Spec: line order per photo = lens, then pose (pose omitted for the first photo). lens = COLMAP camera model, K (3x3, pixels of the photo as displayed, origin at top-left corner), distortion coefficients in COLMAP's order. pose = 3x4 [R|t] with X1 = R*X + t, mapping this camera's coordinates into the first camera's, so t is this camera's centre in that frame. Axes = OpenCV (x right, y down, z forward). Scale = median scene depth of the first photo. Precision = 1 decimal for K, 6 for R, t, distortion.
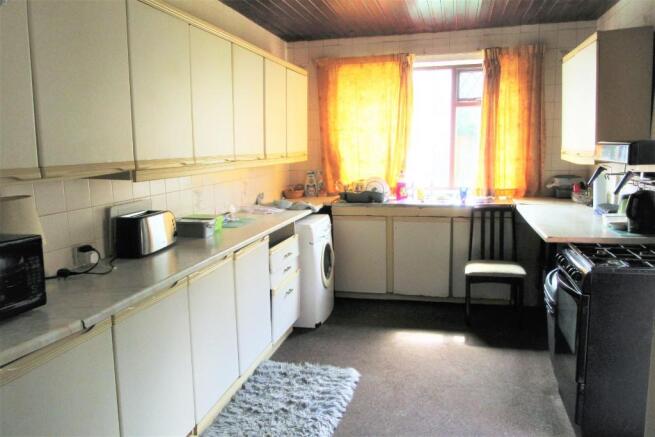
lens RADIAL K [[507.0, 0, 327.5], [0, 507.0, 218.5], [0, 0, 1]] dist [0.000204, -0.000164]
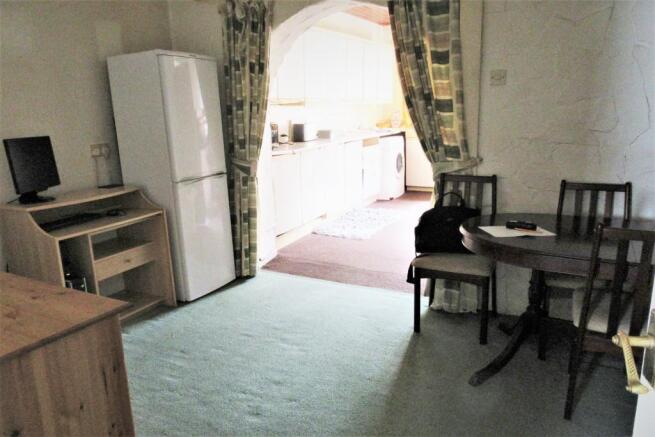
lens RADIAL K [[466.5, 0, 327.5], [0, 466.5, 218.5], [0, 0, 1]] dist [0.000526, 0.000038]
pose [[0.969222, 0.056346, -0.239653, 0.196729], [-0.030992, 0.993638, 0.108275, 0.138550], [0.244229, -0.097515, 0.964802, -0.777139]]
